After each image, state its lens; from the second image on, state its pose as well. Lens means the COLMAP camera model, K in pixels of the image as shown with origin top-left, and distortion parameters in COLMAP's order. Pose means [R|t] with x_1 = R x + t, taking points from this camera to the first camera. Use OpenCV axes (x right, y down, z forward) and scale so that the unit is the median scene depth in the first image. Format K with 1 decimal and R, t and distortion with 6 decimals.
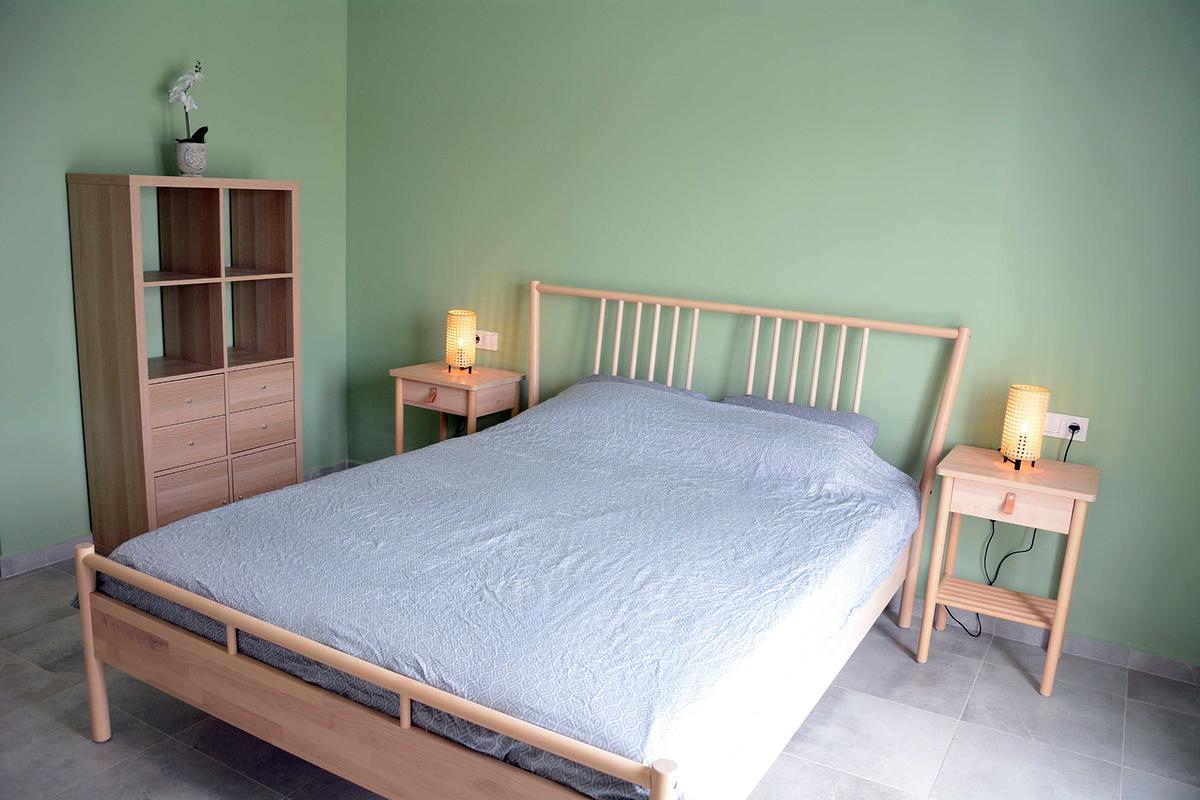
lens RADIAL K [[952.5, 0, 611.2], [0, 952.5, 409.5], [0, 0, 1]] dist [-0.151726, 0.127141]
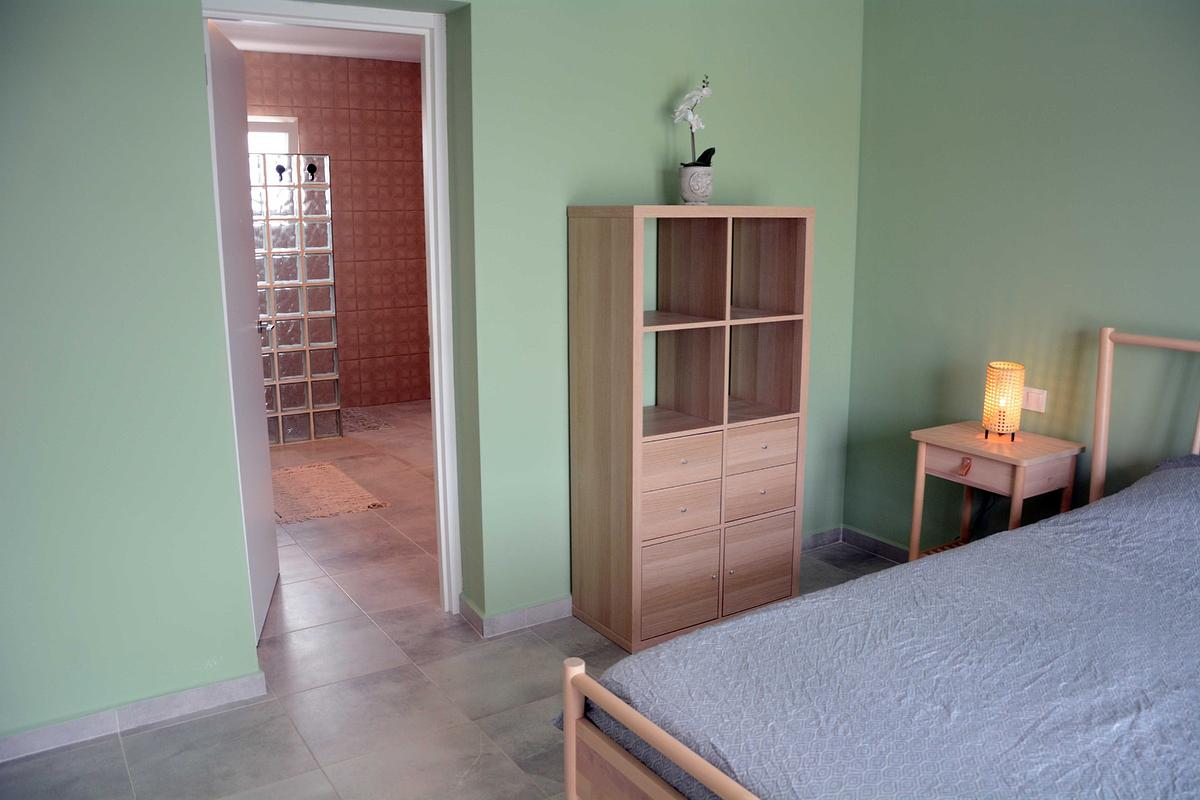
lens RADIAL K [[952.5, 0, 610.8], [0, 952.5, 402.9], [0, 0, 1]] dist [-0.151726, 0.127141]
pose [[0.892986, 0.039658, -0.448333, -0.117486], [-0.053319, 0.998417, -0.017883, -0.044377], [0.446915, 0.039874, 0.893688, 0.168629]]
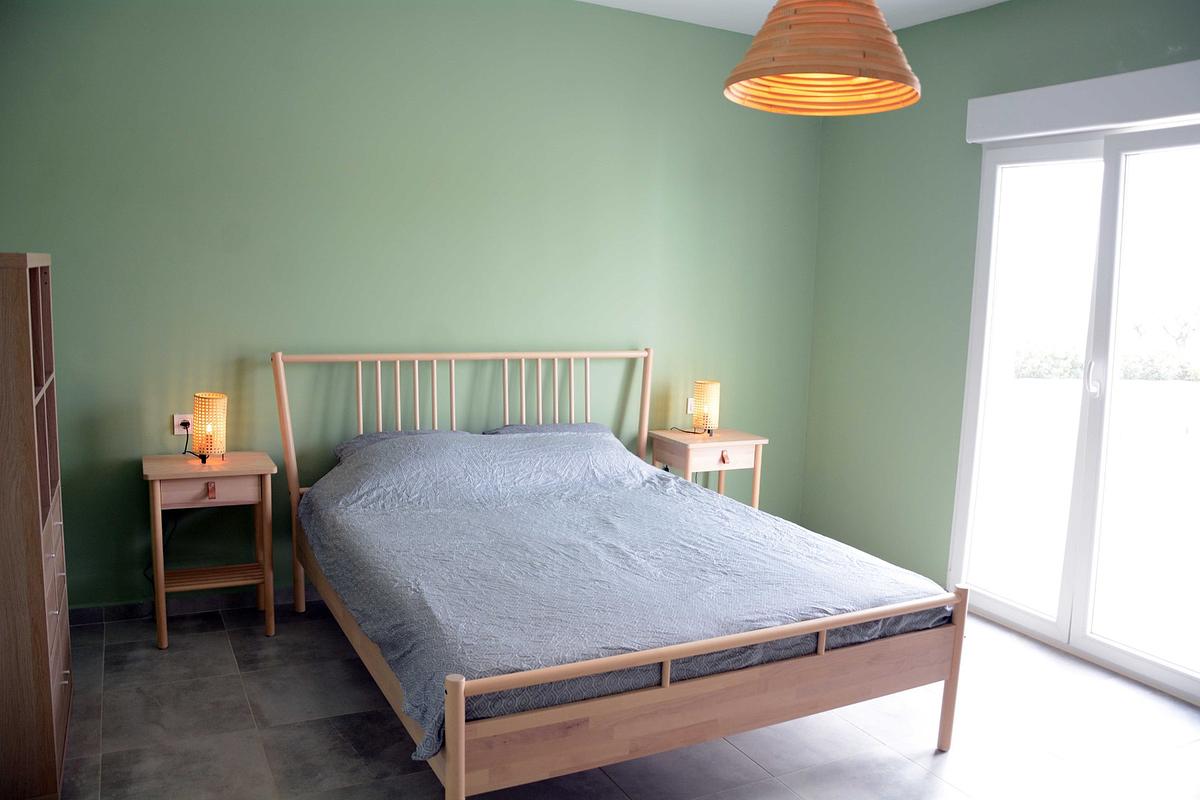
lens RADIAL K [[952.5, 0, 611.6], [0, 952.5, 398.2], [0, 0, 1]] dist [-0.151726, 0.127141]
pose [[0.540049, -0.141810, 0.829600, -0.792096], [0.174215, 0.983190, 0.054655, -0.093000], [-0.823405, 0.115012, 0.555676, 0.218010]]
